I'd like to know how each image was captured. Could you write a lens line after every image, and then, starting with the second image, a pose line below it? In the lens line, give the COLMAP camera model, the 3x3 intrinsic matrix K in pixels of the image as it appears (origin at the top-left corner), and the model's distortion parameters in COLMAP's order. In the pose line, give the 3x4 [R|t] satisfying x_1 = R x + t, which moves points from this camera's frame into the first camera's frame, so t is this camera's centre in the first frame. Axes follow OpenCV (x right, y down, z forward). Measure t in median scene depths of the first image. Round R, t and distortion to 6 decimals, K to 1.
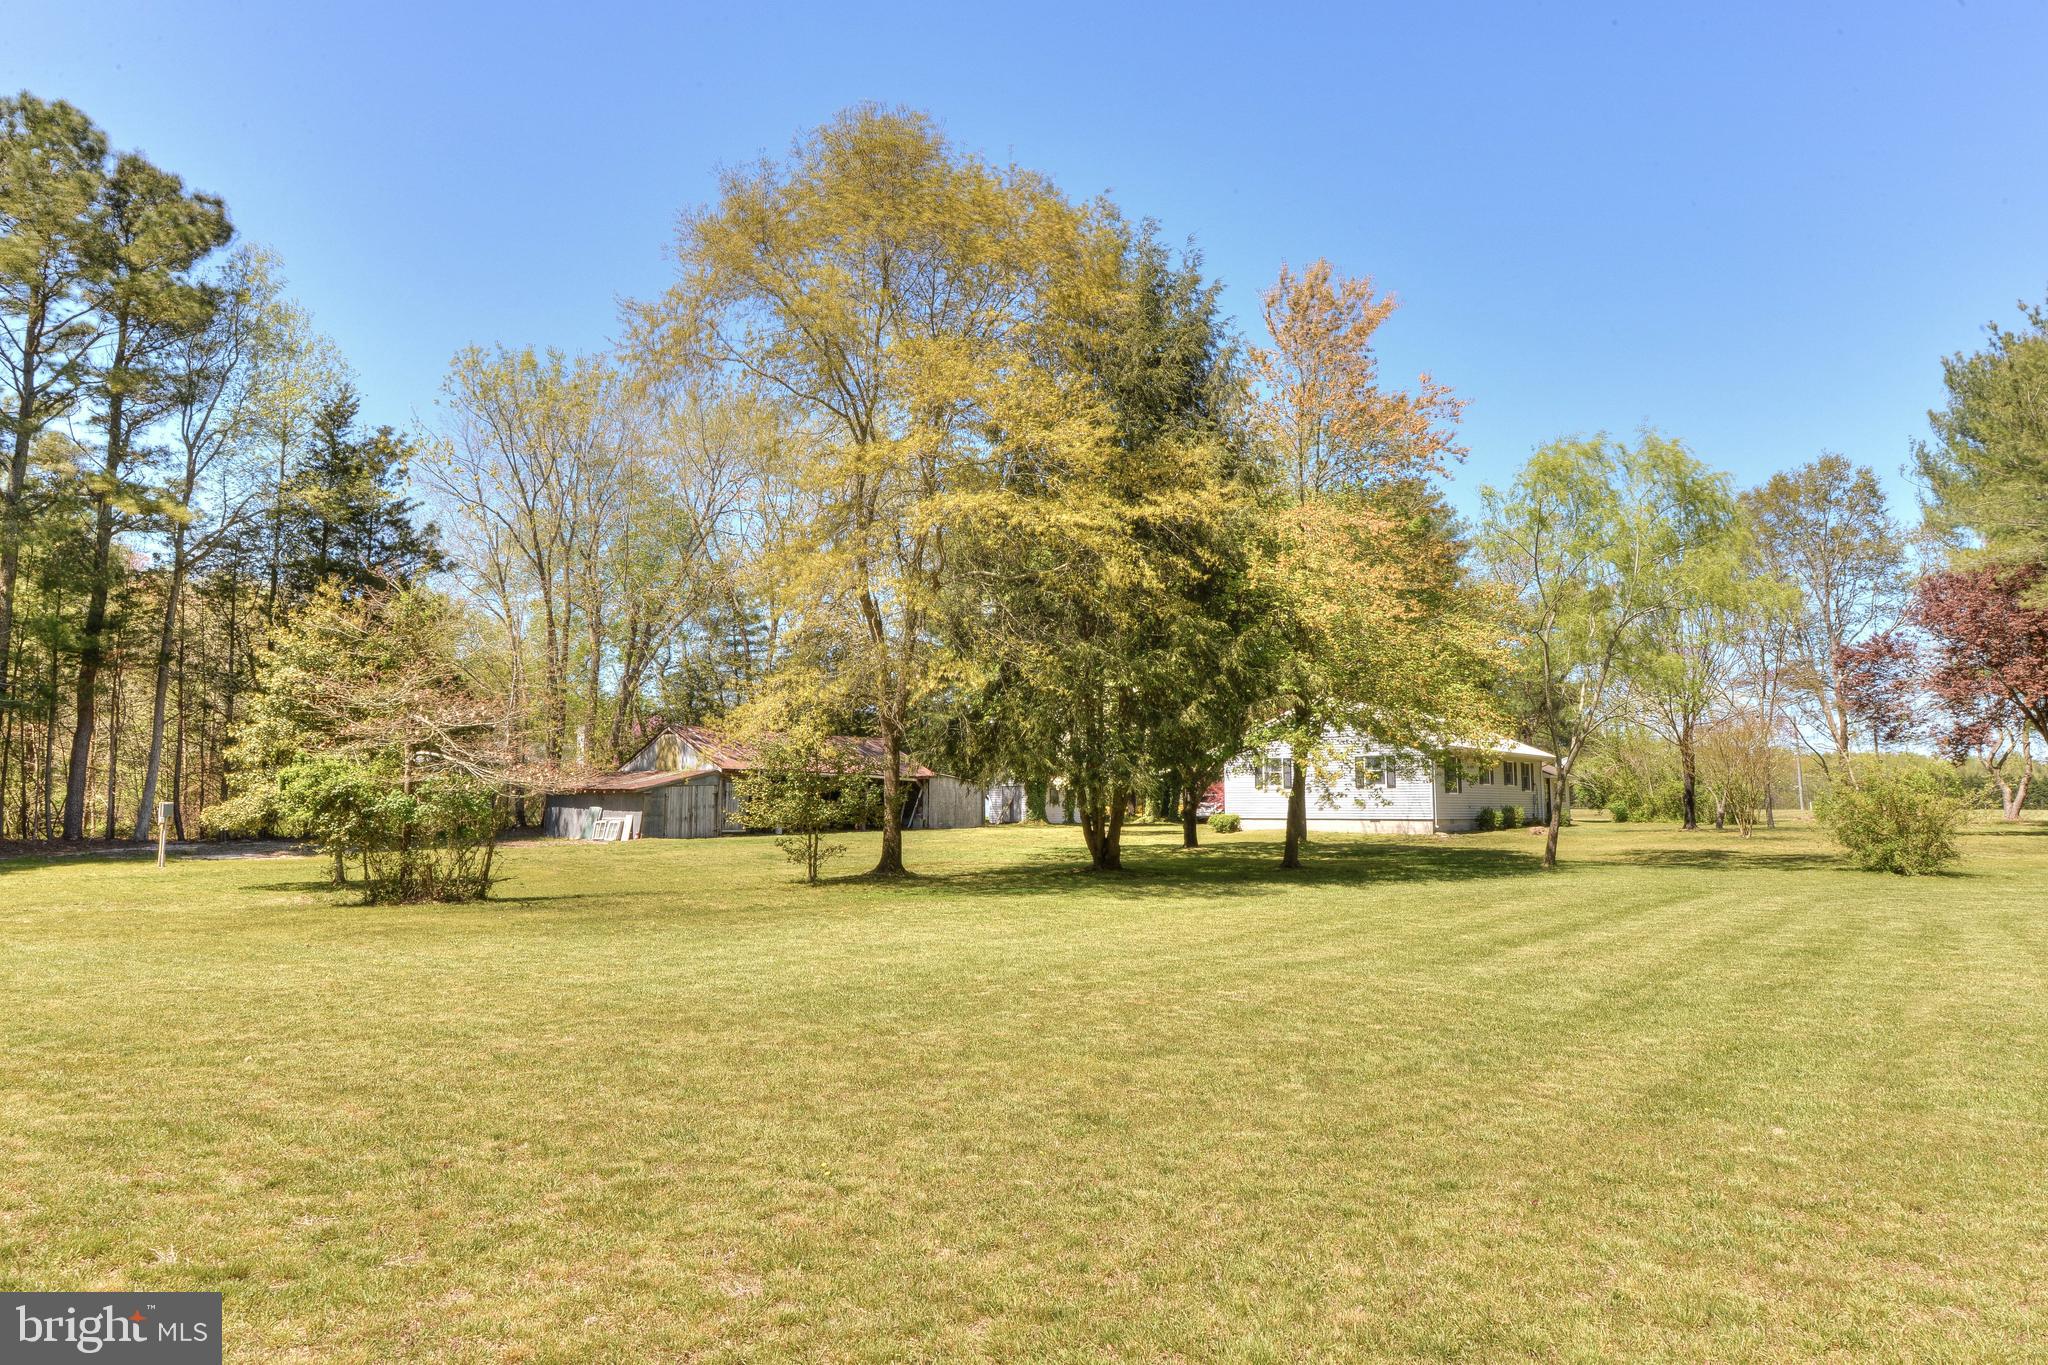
lens RADIAL K [[1389.6, 0, 1024.2], [0, 1389.6, 683.5], [0, 0, 1]] dist [0.002223, 0.001619]
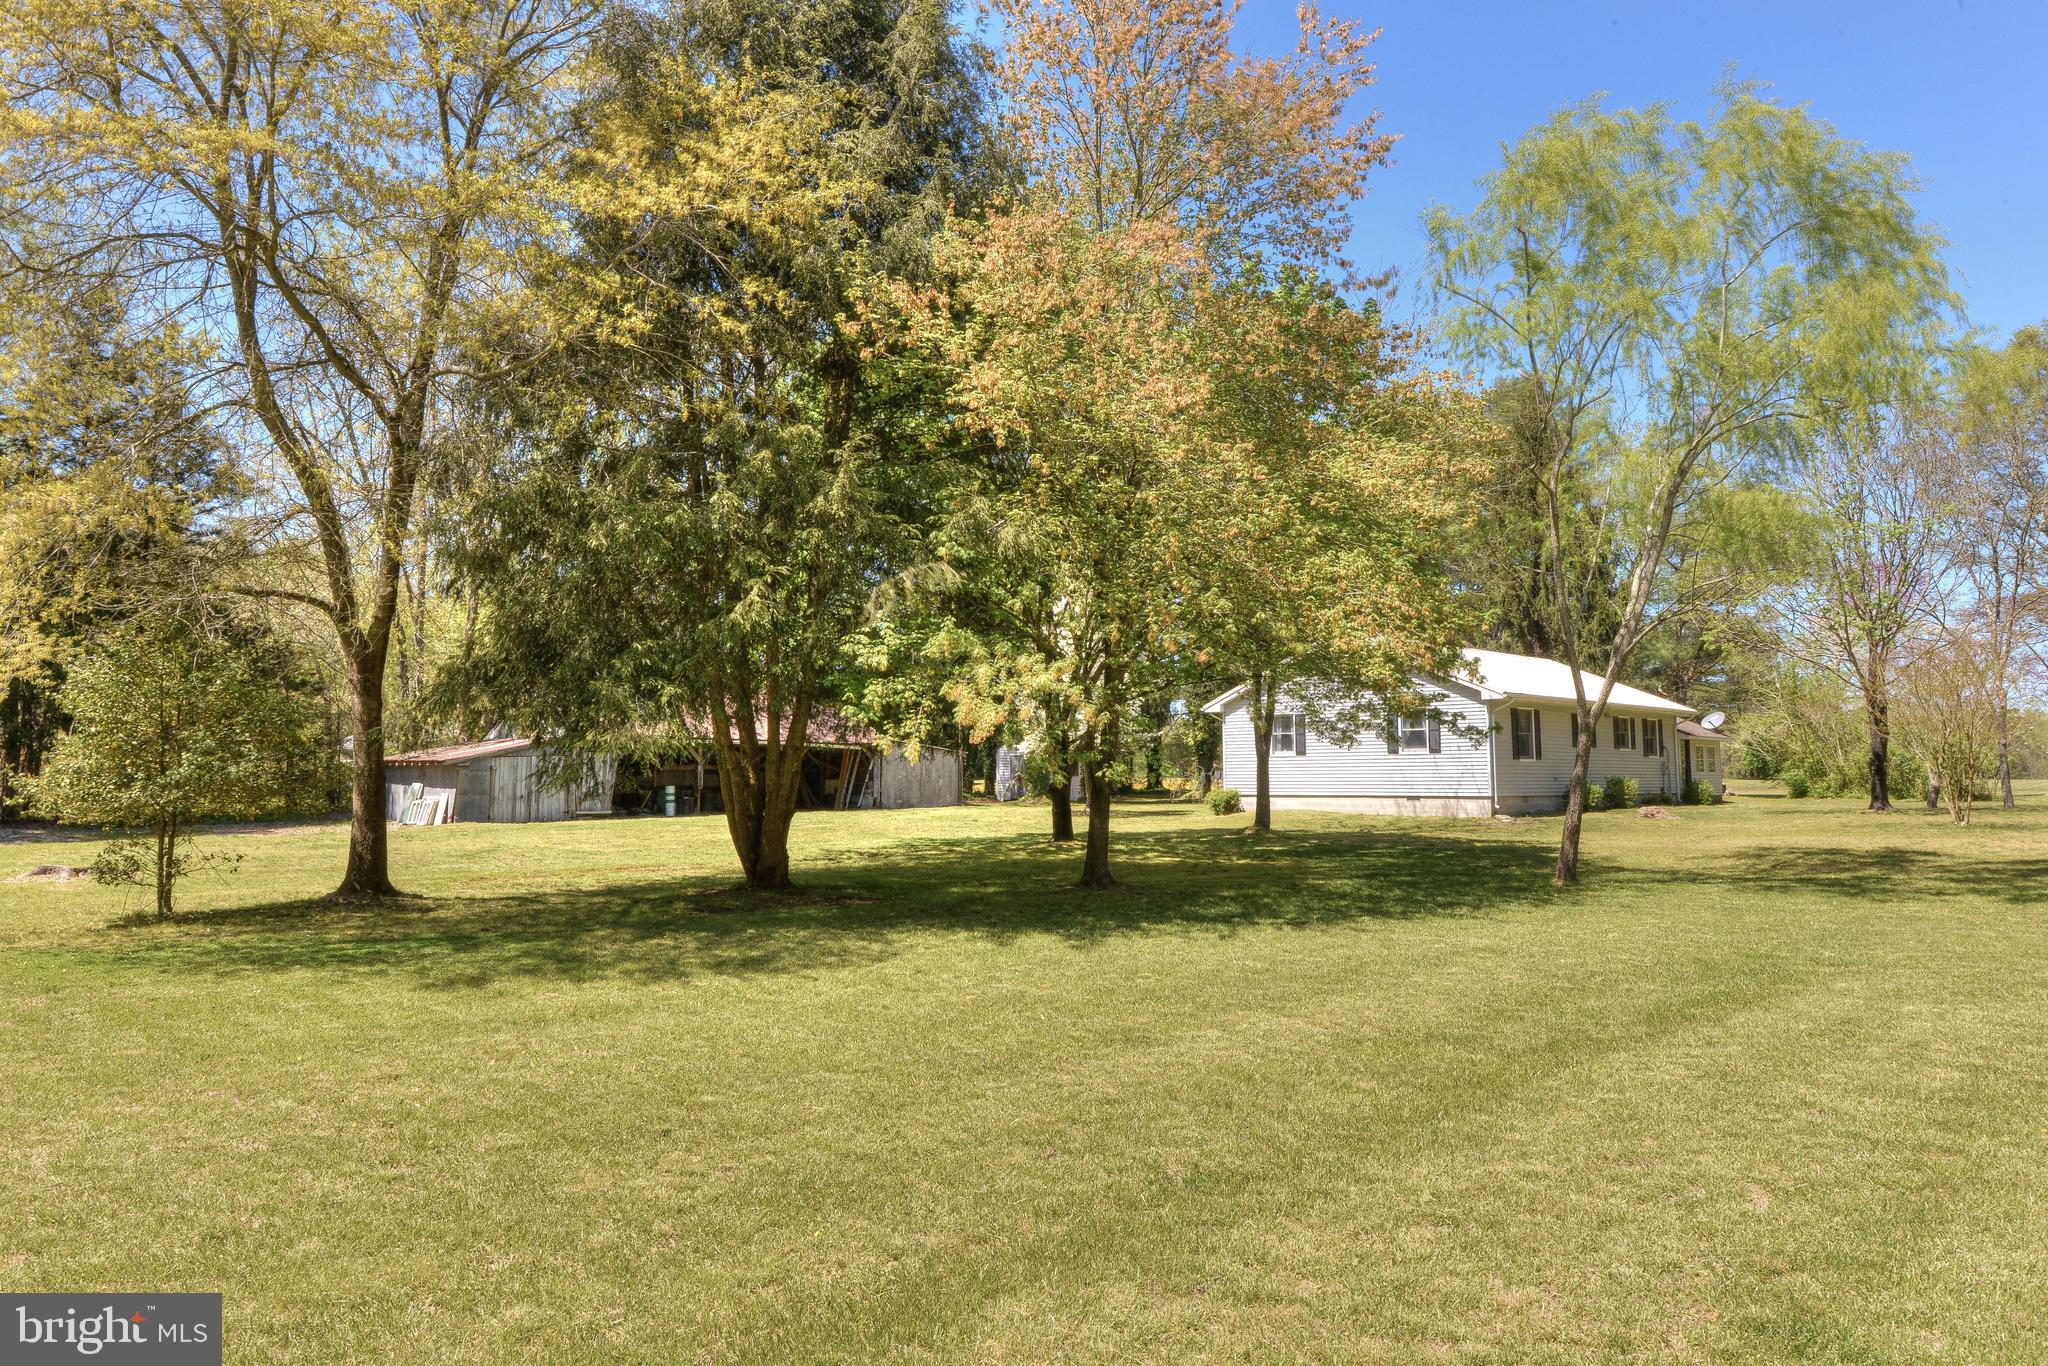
lens RADIAL K [[1389.6, 0, 1016.7], [0, 1389.6, 681.2], [0, 0, 1]] dist [0.002223, 0.001619]
pose [[0.991051, -0.013037, -0.132849, 0.143740], [0.015493, 0.999727, 0.017473, 0.021595], [0.132585, -0.019375, 0.990982, 0.253675]]
